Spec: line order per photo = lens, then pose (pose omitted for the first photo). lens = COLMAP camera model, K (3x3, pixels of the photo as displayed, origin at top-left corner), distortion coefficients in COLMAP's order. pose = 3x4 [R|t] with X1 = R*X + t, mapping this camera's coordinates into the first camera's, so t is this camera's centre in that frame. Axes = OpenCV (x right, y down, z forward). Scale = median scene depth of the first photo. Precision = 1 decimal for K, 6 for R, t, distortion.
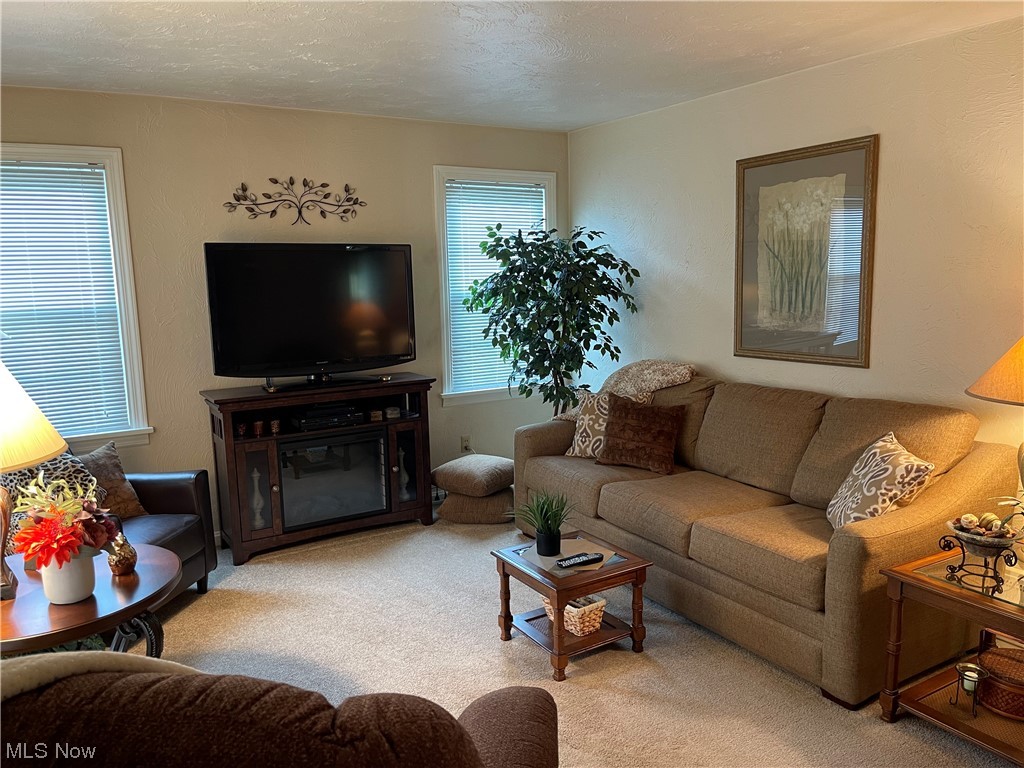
lens RADIAL K [[778.5, 0, 511.2], [0, 778.5, 382.7], [0, 0, 1]] dist [0.052882, -0.035569]
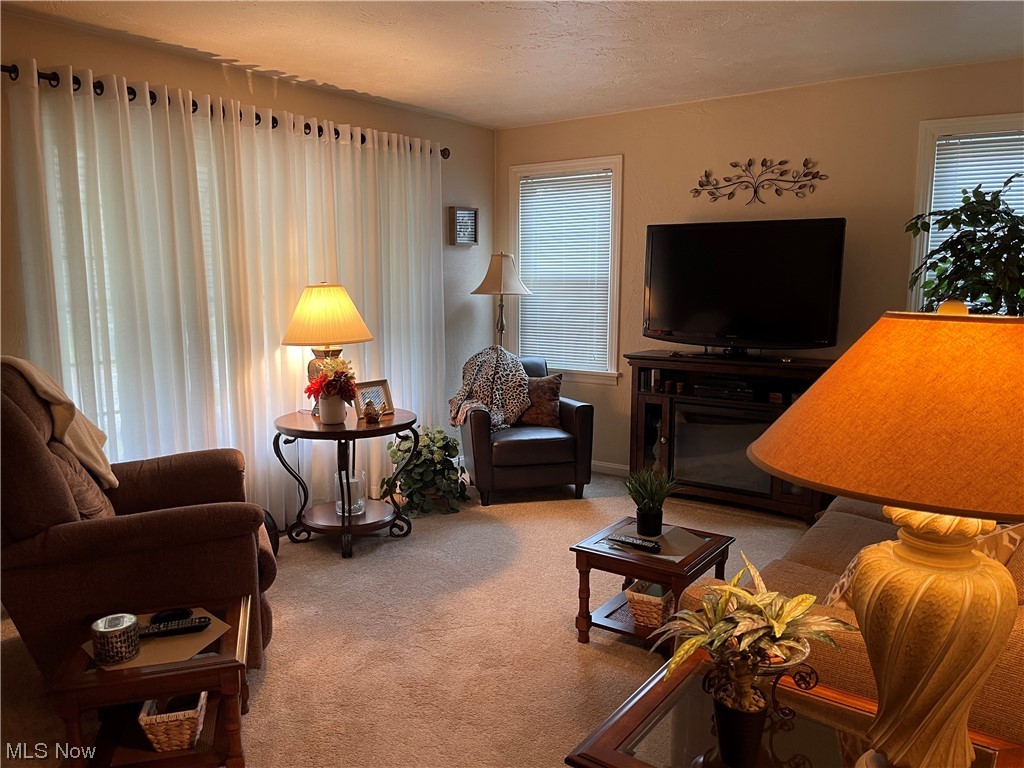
lens RADIAL K [[778.5, 0, 511.0], [0, 778.5, 386.3], [0, 0, 1]] dist [0.052882, -0.035569]
pose [[0.395861, 0.157401, -0.904721, 0.590640], [-0.134139, 0.984545, 0.112596, -0.037968], [0.908461, 0.076786, 0.410856, 0.300545]]
